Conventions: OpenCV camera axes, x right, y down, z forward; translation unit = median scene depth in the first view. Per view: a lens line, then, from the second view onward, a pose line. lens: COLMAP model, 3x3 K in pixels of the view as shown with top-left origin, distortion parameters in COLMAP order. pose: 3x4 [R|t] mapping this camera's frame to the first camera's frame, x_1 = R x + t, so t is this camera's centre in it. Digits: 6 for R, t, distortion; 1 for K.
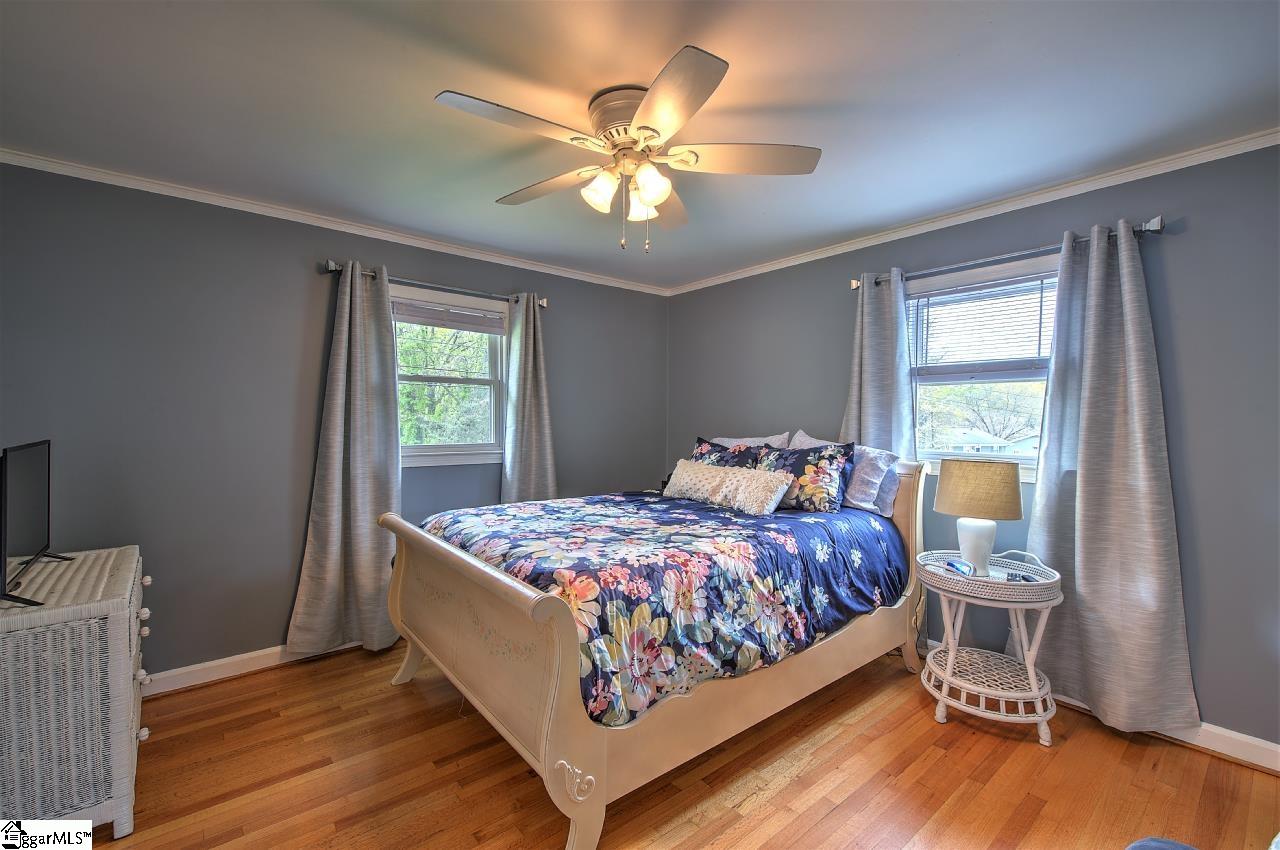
lens RADIAL K [[549.0, 0, 649.0], [0, 549.0, 430.9], [0, 0, 1]] dist [-0.000620, 0.000167]
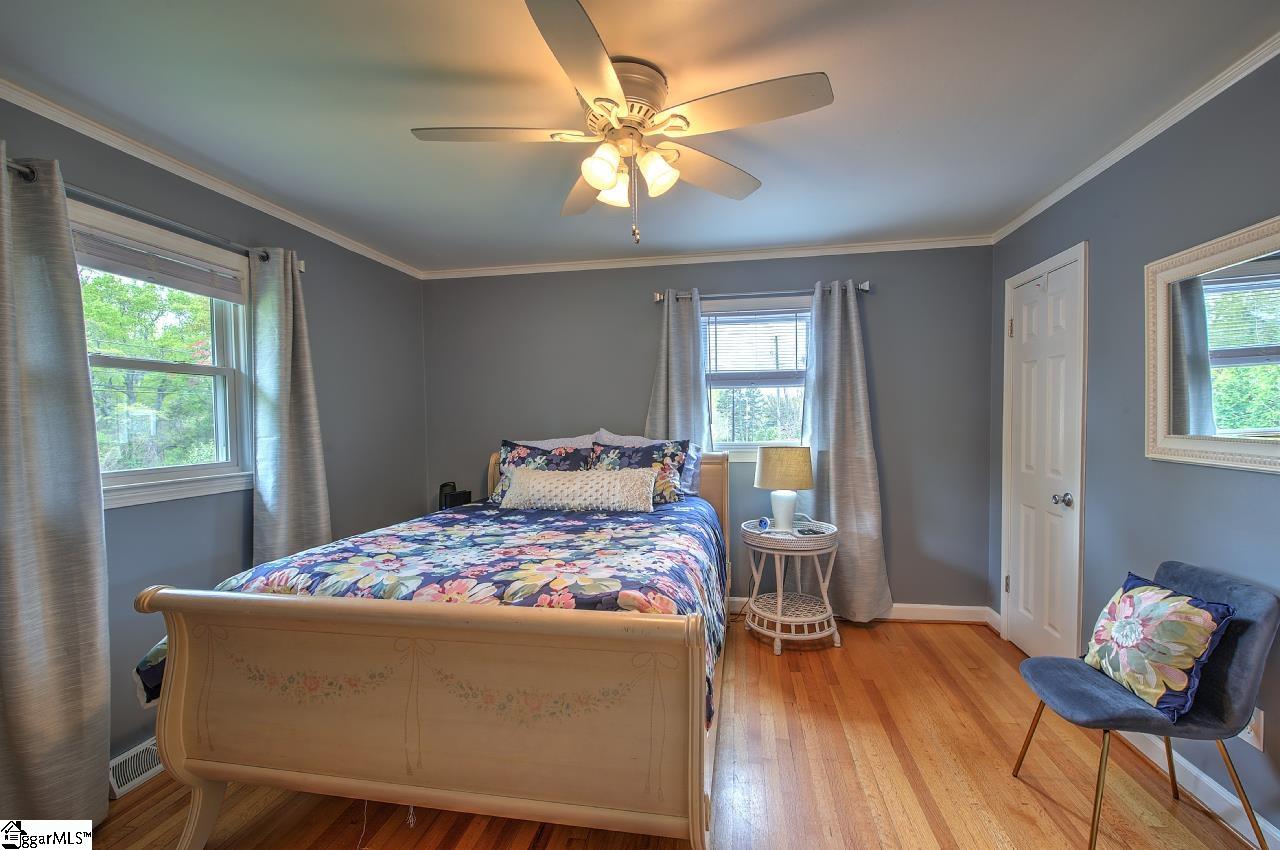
lens RADIAL K [[549.0, 0, 649.0], [0, 549.0, 430.9], [0, 0, 1]] dist [-0.000620, 0.000167]
pose [[0.758394, -0.031176, 0.651050, -0.499322], [0.032690, 0.999418, 0.009778, -0.008003], [-0.650976, 0.013867, 0.758972, 0.220702]]
